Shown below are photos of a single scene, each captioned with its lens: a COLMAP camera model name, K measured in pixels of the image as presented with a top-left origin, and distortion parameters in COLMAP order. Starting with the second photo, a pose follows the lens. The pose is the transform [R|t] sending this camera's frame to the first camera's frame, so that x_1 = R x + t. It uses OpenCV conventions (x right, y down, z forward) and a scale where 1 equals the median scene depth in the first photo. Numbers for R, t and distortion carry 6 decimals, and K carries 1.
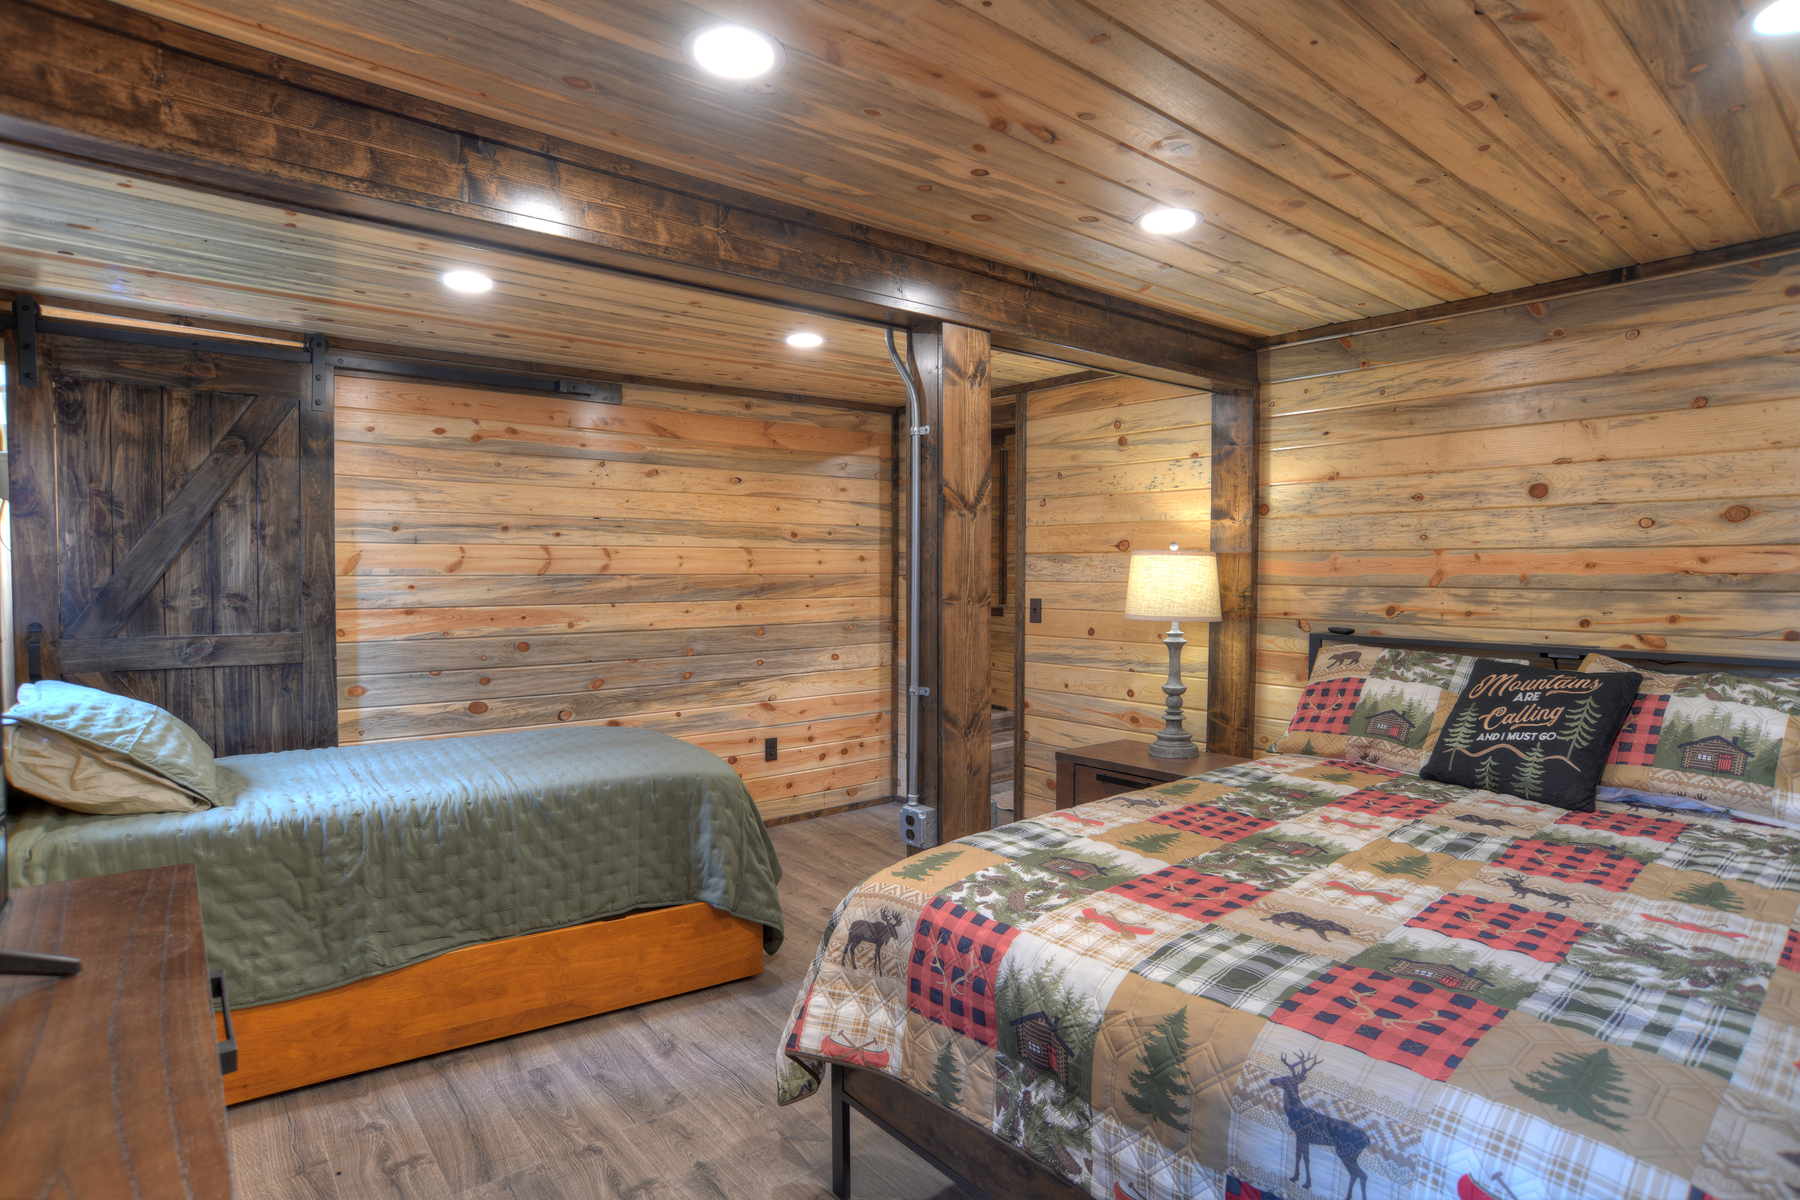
lens RADIAL K [[937.0, 0, 907.1], [0, 937.0, 604.5], [0, 0, 1]] dist [-0.070669, 0.027508]
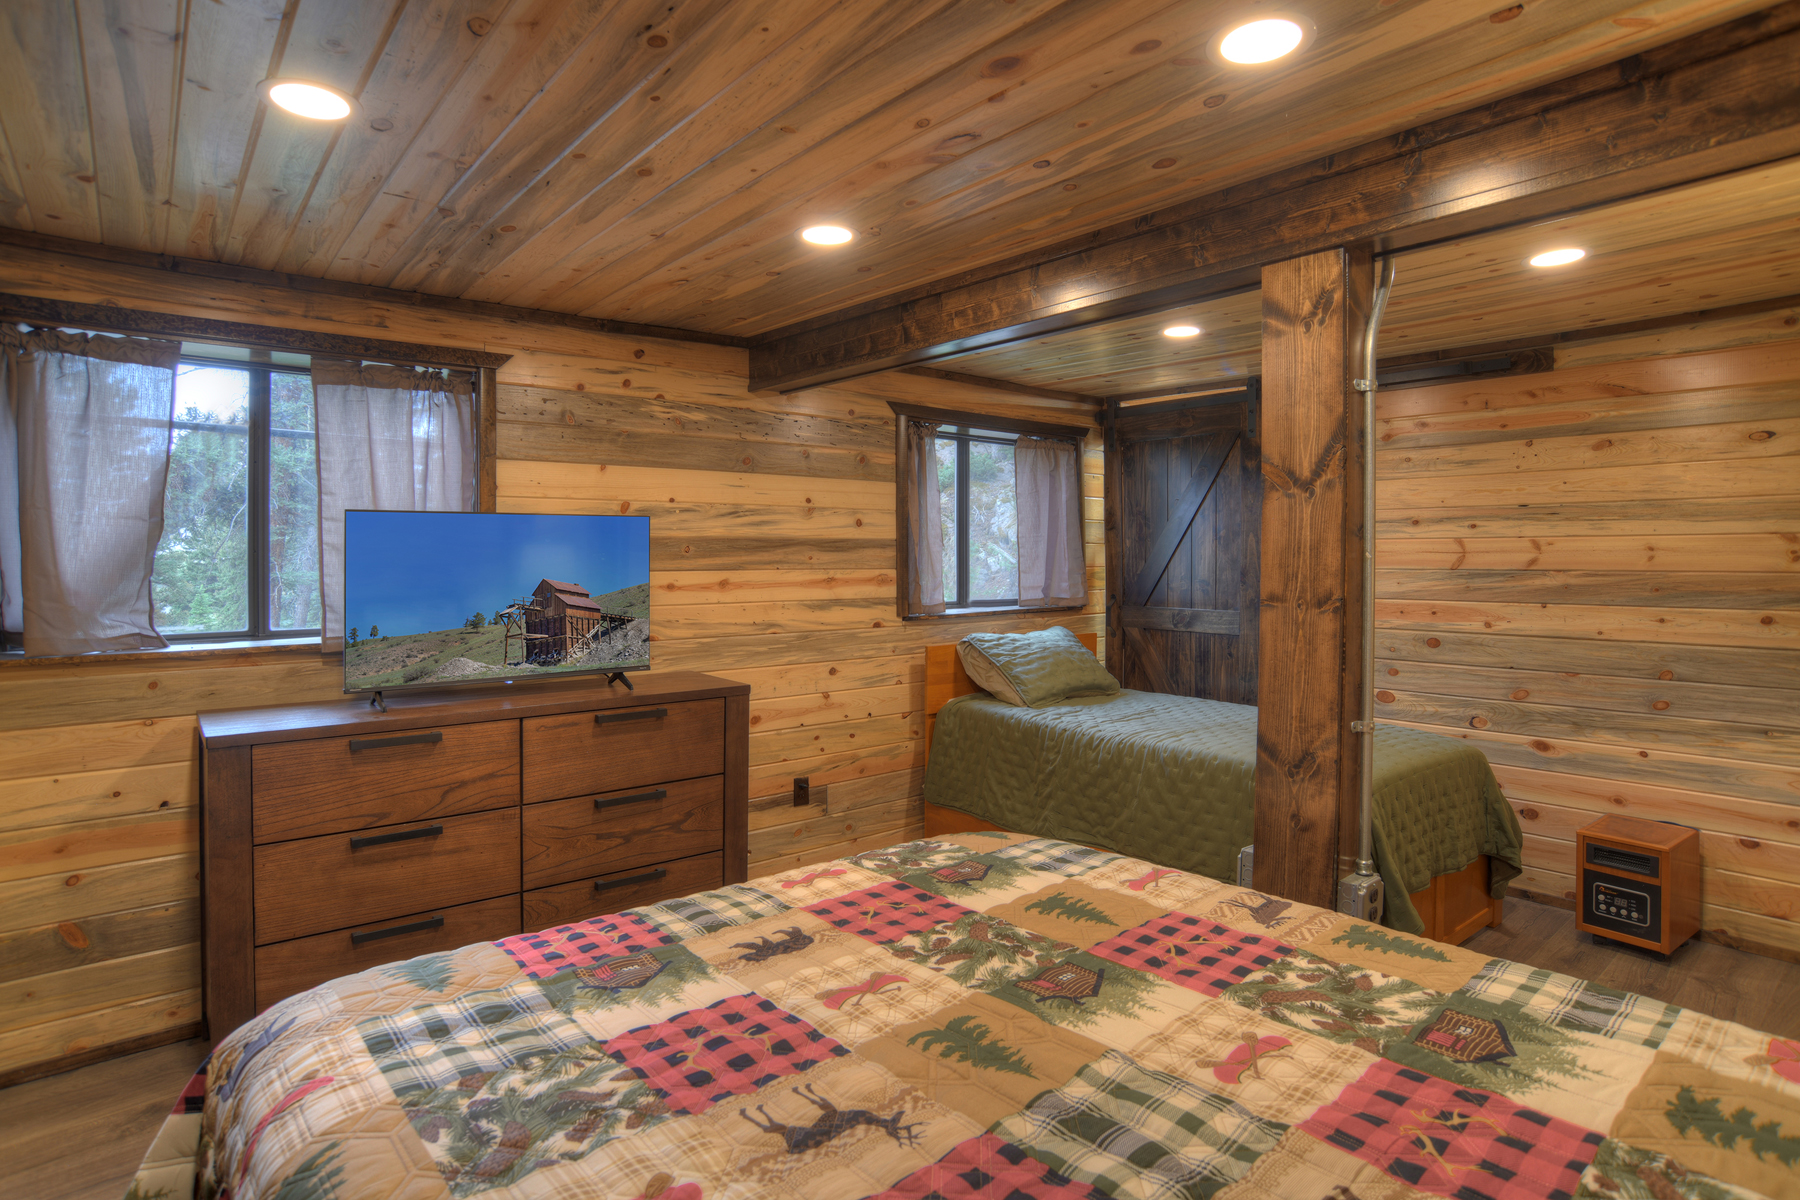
lens RADIAL K [[937.0, 0, 928.4], [0, 937.0, 559.7], [0, 0, 1]] dist [-0.070669, 0.027508]
pose [[0.035535, -0.001956, -0.999367, 0.810457], [-0.040524, 0.999173, -0.003396, -0.025592], [0.998546, 0.040619, 0.035426, 0.652008]]
